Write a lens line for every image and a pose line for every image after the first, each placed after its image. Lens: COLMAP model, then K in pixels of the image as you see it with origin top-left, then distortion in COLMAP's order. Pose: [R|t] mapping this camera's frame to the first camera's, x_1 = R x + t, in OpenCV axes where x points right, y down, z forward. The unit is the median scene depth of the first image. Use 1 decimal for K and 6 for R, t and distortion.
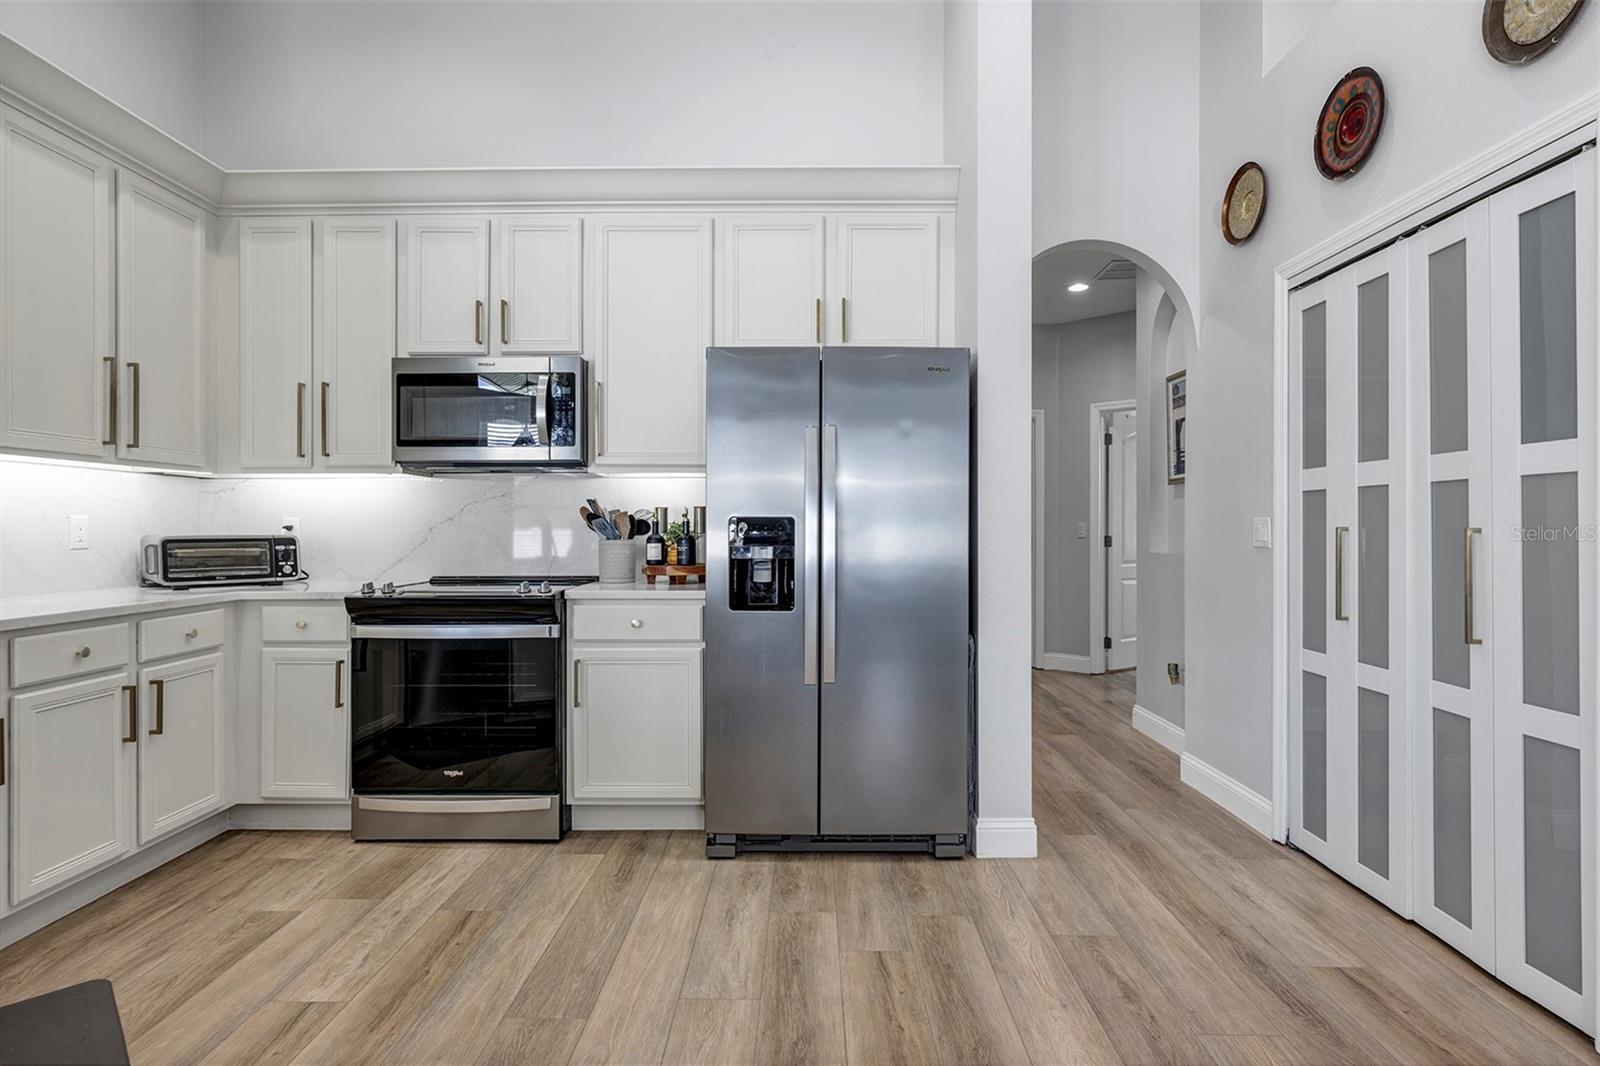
lens RADIAL K [[829.3, 0, 796.8], [0, 829.3, 528.9], [0, 0, 1]] dist [0.000195, -0.000134]
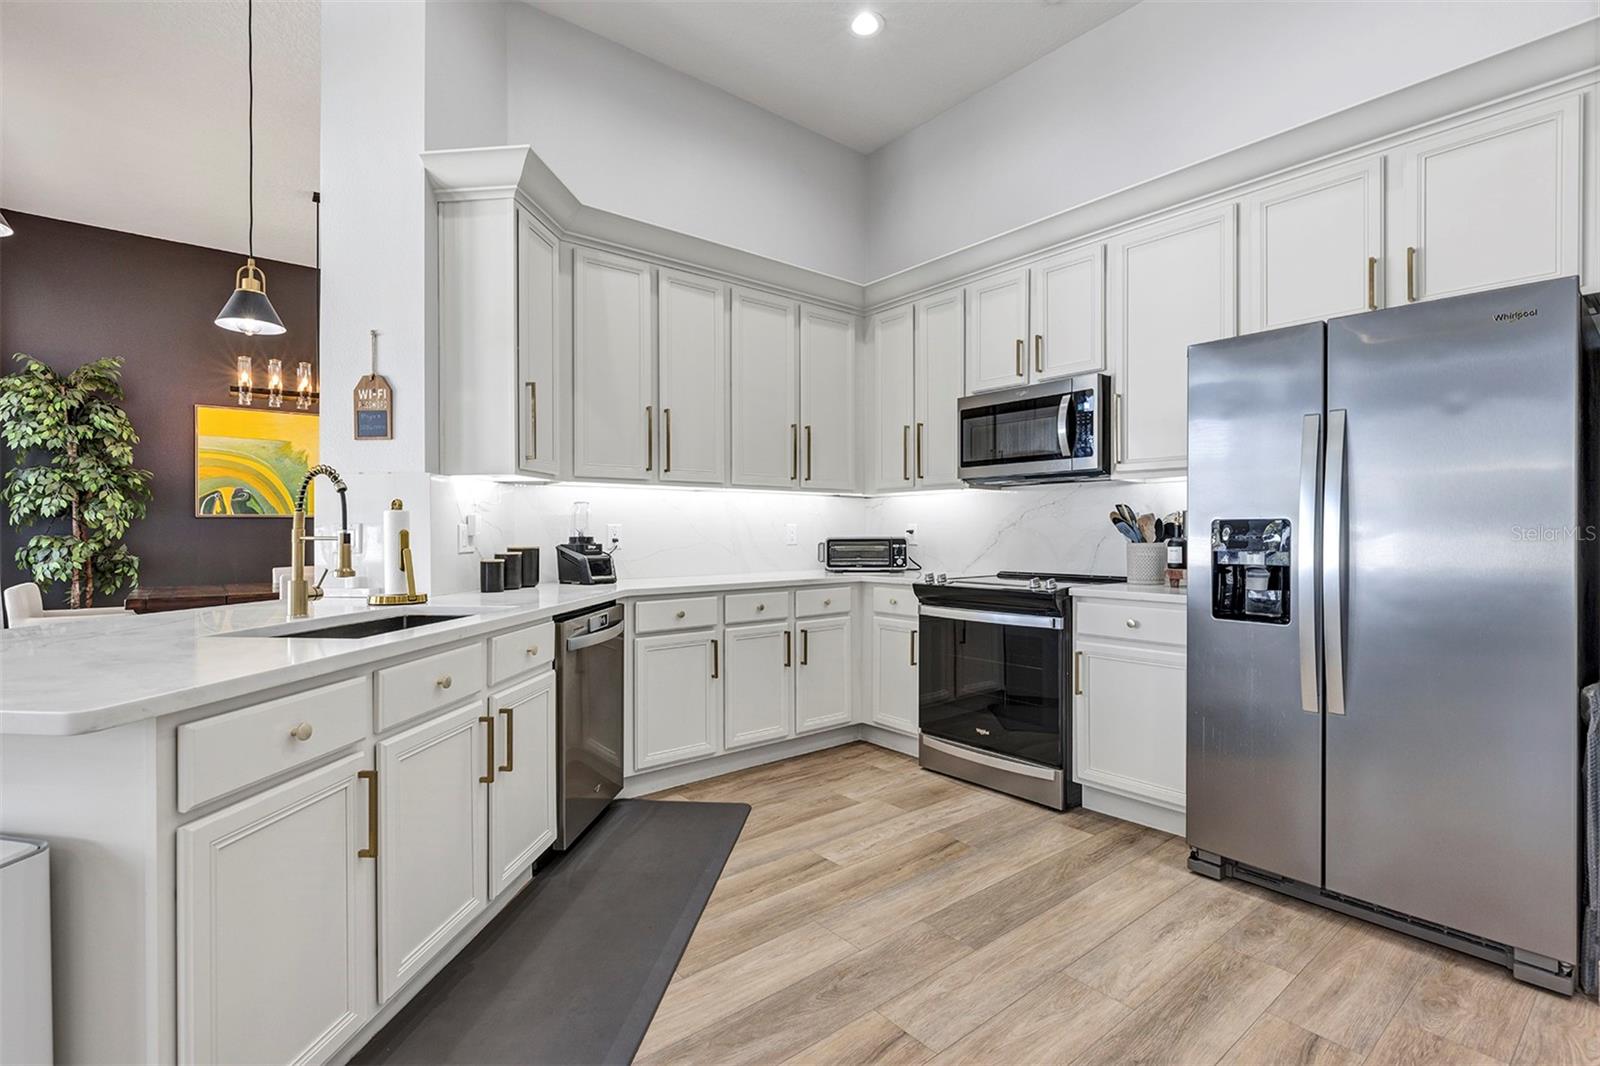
lens RADIAL K [[741.9, 0, 796.9], [0, 741.9, 532.6], [0, 0, 1]] dist [-0.001321, 0.000551]
pose [[0.643275, 0.000001, -0.765635, 0.248758], [0.000415, 1.000000, 0.000350, -0.000242], [0.765635, -0.000543, 0.643275, 0.083984]]
